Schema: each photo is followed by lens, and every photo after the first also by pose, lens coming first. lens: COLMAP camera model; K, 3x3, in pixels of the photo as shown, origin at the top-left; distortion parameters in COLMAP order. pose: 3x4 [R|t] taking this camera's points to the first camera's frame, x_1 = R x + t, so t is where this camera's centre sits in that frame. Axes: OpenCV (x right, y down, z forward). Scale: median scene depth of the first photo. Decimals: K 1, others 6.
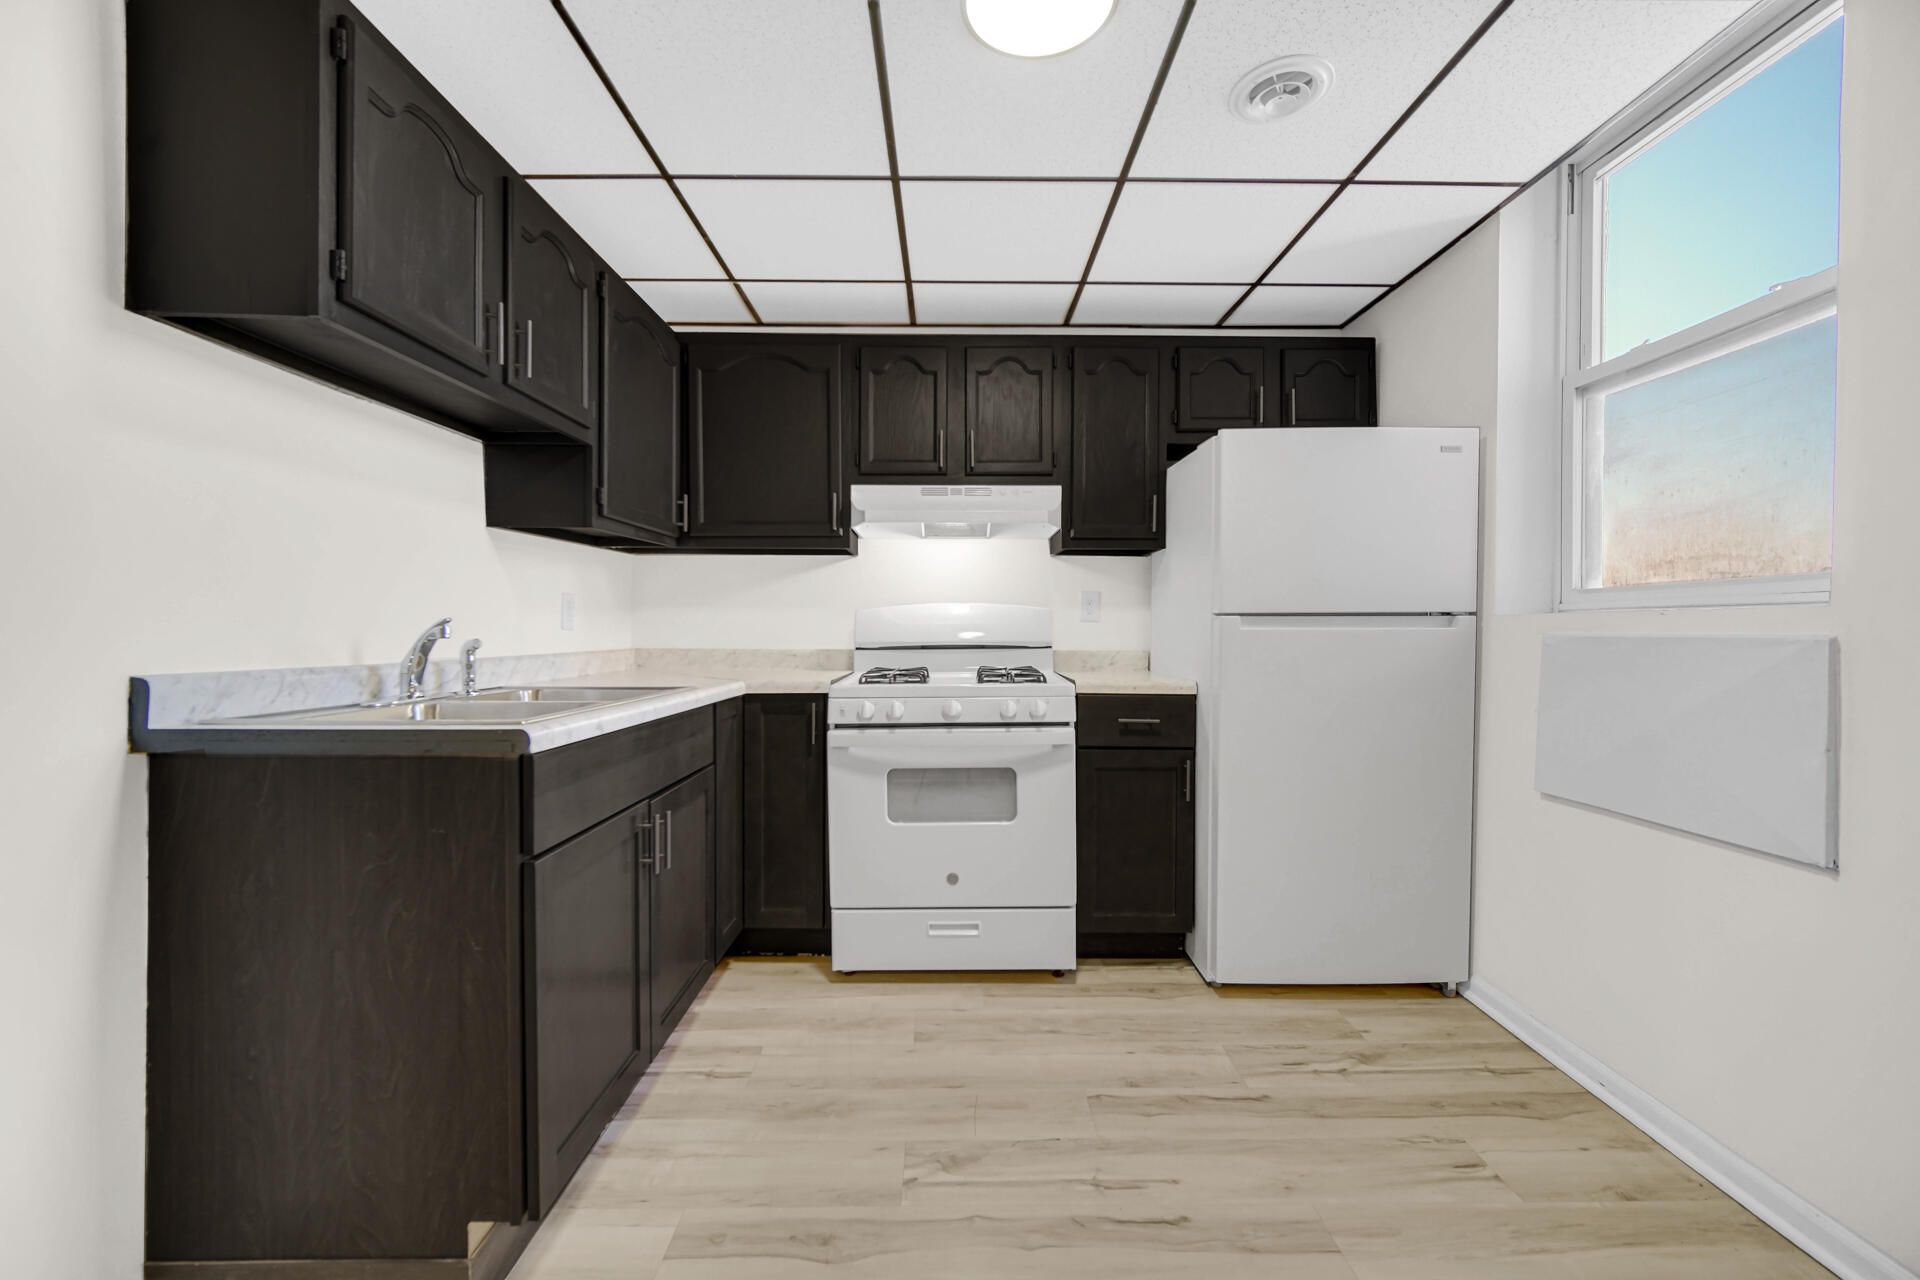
lens RADIAL K [[755.8, 0, 953.5], [0, 755.8, 637.4], [0, 0, 1]] dist [-0.003147, -0.000081]
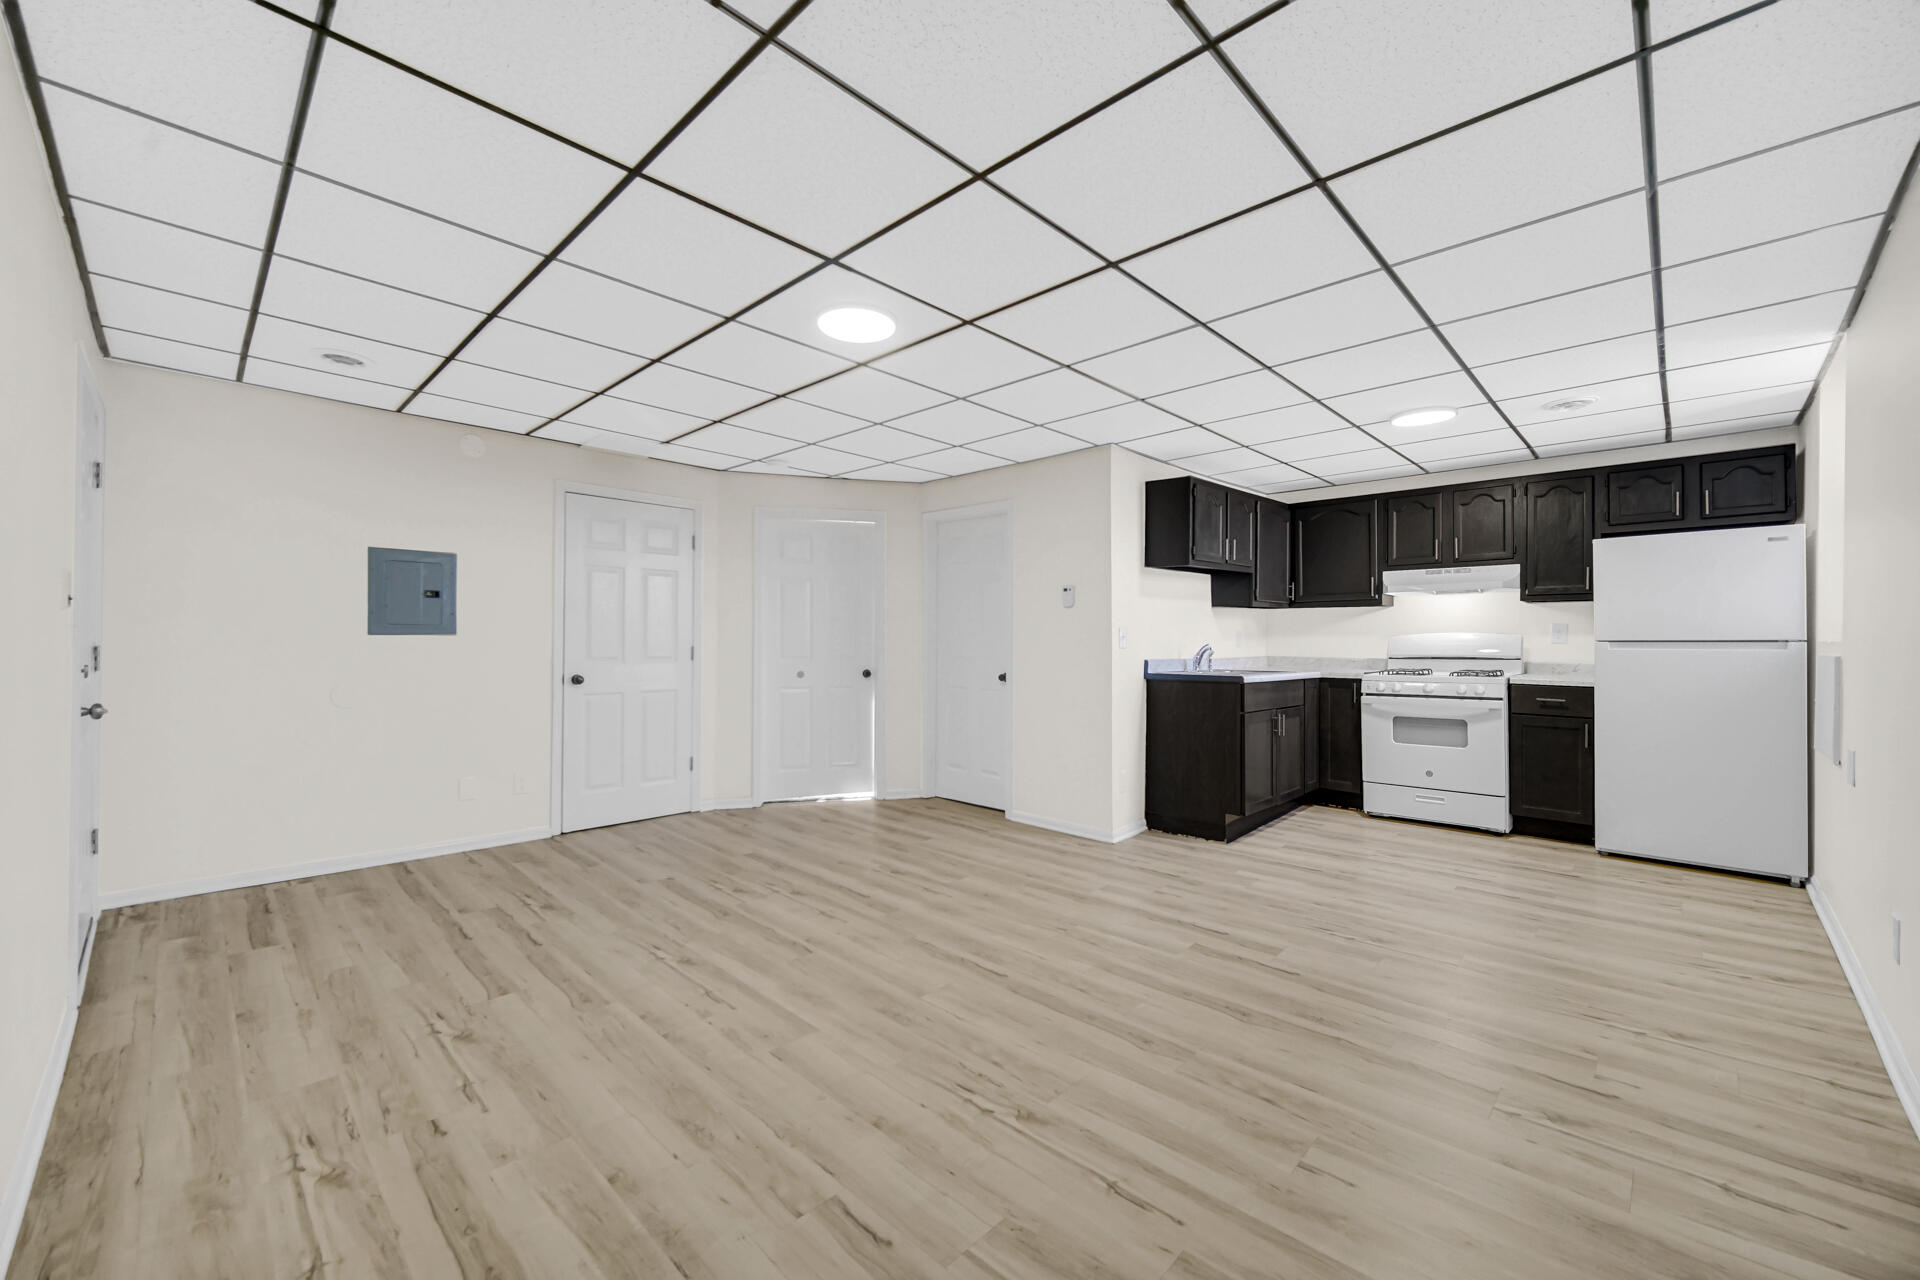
lens RADIAL K [[755.8, 0, 953.5], [0, 755.8, 637.4], [0, 0, 1]] dist [-0.003147, -0.000081]
pose [[0.711953, -0.002837, -0.702221, 0.495095], [-0.009374, 0.999864, -0.013543, -0.000796], [0.702164, 0.016225, 0.711830, -1.279884]]
